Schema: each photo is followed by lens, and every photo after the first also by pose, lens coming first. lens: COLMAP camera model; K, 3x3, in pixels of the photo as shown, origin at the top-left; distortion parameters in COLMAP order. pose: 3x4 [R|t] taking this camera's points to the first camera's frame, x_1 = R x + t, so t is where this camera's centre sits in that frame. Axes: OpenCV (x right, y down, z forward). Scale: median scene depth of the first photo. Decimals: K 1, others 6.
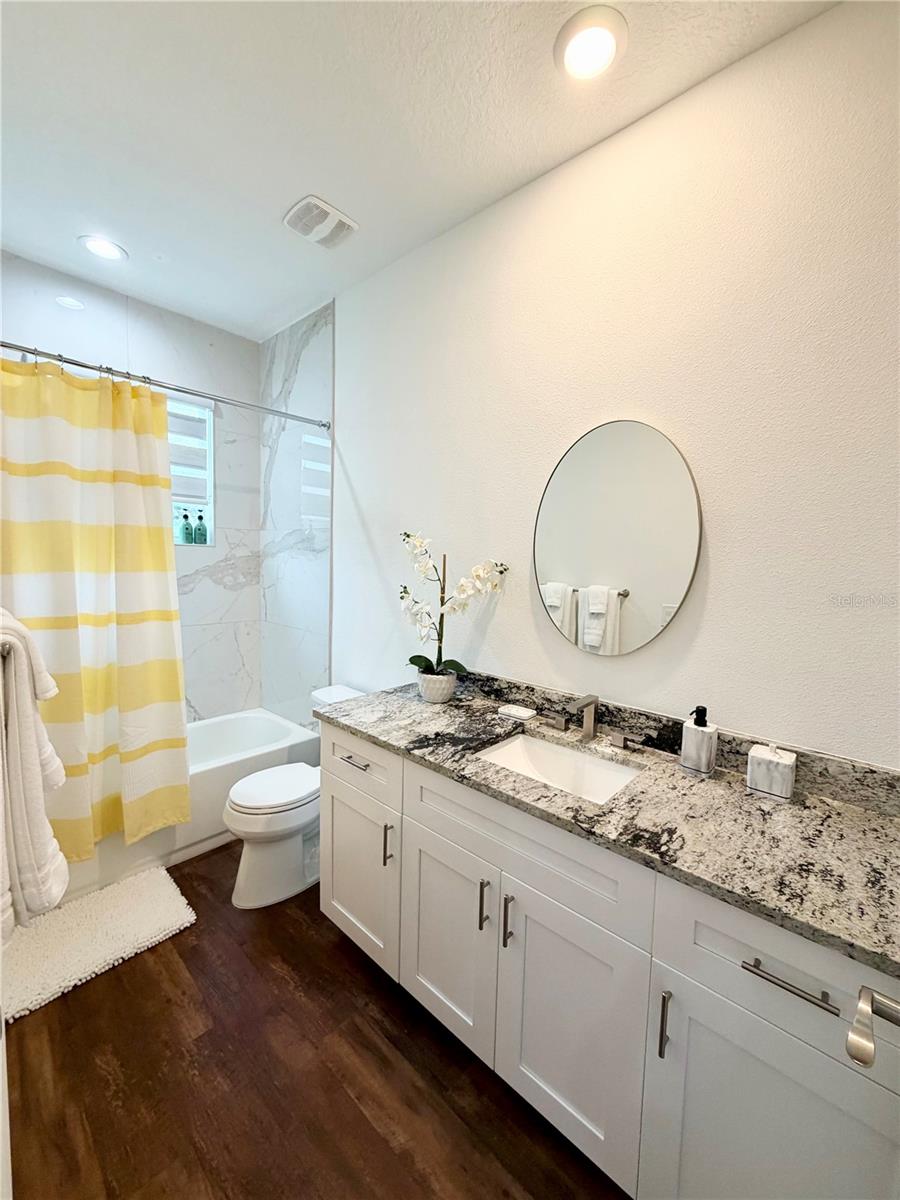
lens RADIAL K [[481.4, 0, 440.9], [0, 481.4, 610.1], [0, 0, 1]] dist [-0.001103, 0.000883]
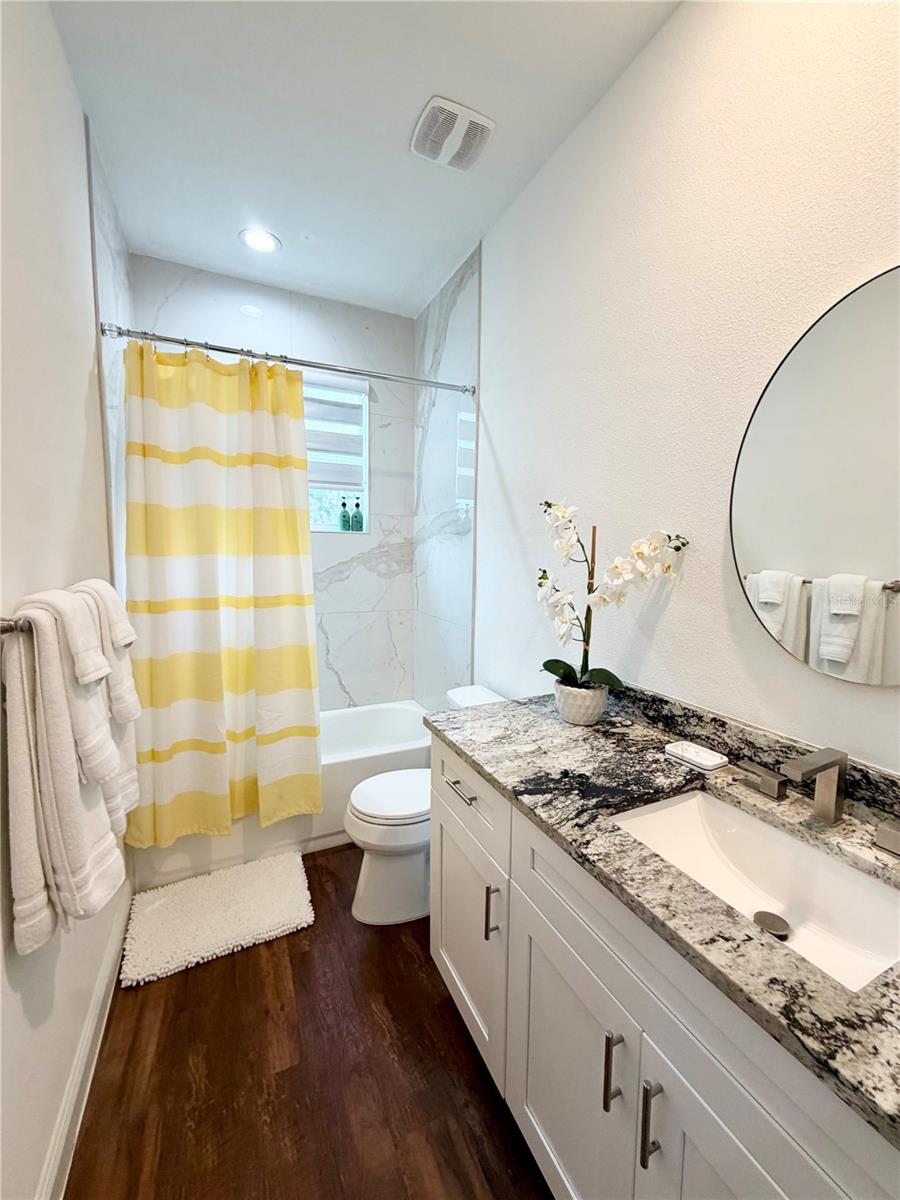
lens RADIAL K [[481.4, 0, 443.7], [0, 481.4, 601.8], [0, 0, 1]] dist [-0.001103, 0.000883]
pose [[0.929920, 0.025918, -0.366848, 0.066385], [-0.028354, 0.999597, -0.001253, 0.008308], [0.366668, 0.011567, 0.930280, 0.224547]]
